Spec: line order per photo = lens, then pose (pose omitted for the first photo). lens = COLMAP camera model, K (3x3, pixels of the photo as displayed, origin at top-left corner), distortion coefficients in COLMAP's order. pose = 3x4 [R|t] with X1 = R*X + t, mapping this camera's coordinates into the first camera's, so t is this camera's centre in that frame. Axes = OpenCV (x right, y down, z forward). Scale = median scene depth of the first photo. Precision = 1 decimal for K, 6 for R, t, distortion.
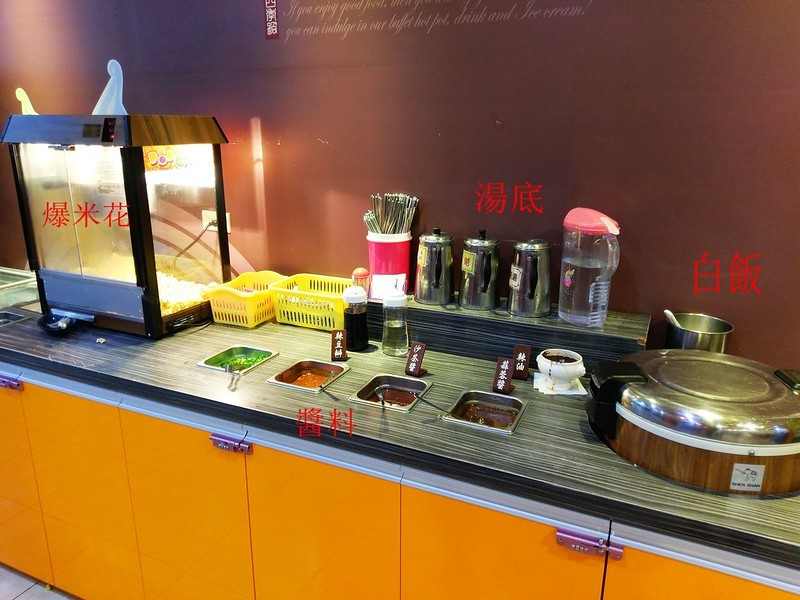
lens RADIAL K [[601.8, 0, 399.1], [0, 601.8, 299.9], [0, 0, 1]] dist [0.036906, -0.032606]
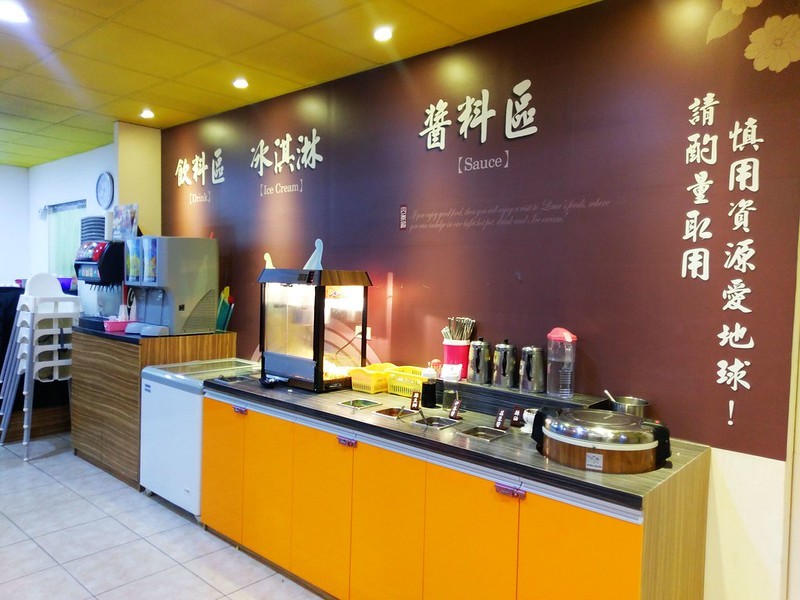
lens RADIAL K [[601.8, 0, 402.8], [0, 601.8, 299.0], [0, 0, 1]] dist [0.036906, -0.032606]
pose [[0.959693, 0.035436, -0.278806, 0.311798], [-0.103270, 0.967085, -0.232556, 0.185768], [0.261388, 0.251975, 0.931764, -0.634385]]
